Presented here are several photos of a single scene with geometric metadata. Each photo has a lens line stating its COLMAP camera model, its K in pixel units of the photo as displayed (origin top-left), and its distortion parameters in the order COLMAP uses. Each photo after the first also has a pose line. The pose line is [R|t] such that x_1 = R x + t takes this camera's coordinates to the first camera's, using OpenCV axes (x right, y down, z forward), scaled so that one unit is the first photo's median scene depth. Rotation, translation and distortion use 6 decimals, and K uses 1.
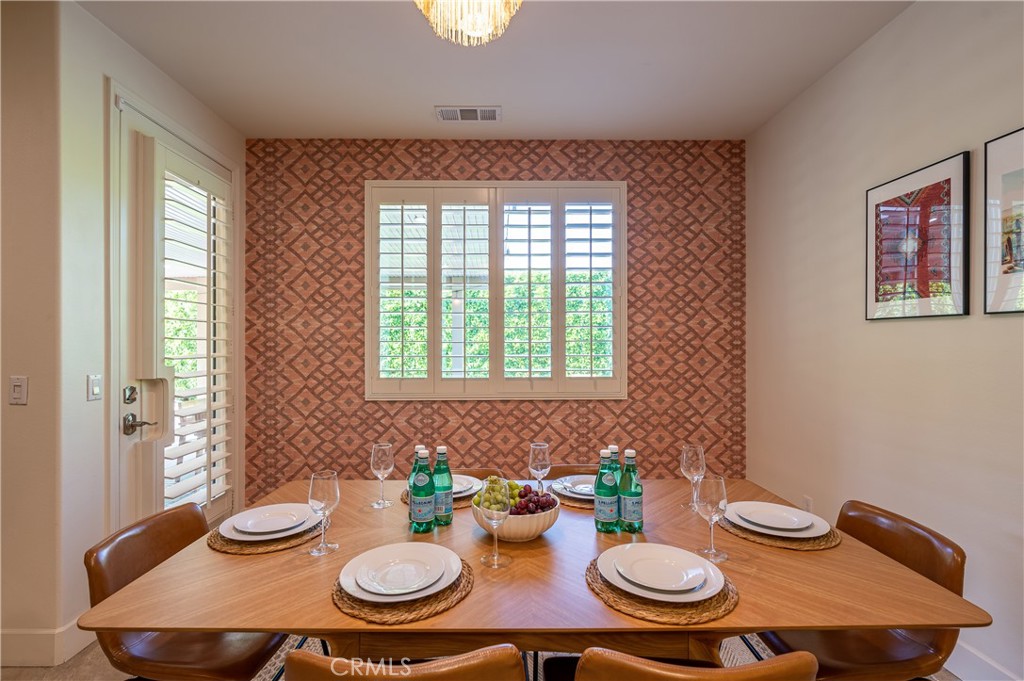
lens RADIAL K [[412.4, 0, 510.3], [0, 412.4, 342.1], [0, 0, 1]] dist [0.003495, -0.000078]
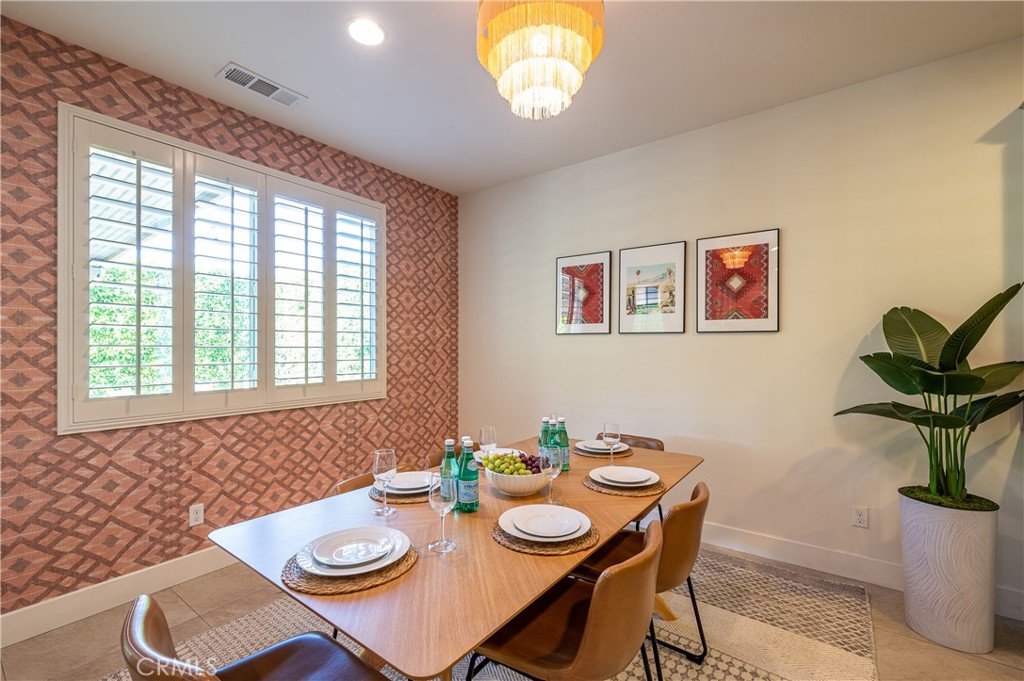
lens RADIAL K [[442.8, 0, 513.6], [0, 442.8, 345.2], [0, 0, 1]] dist [0.003686, 0.000399]
pose [[0.598703, 0.005658, 0.800951, -0.478574], [-0.001705, 0.999982, -0.005789, 0.001200], [-0.800970, 0.002100, 0.598701, -0.006299]]
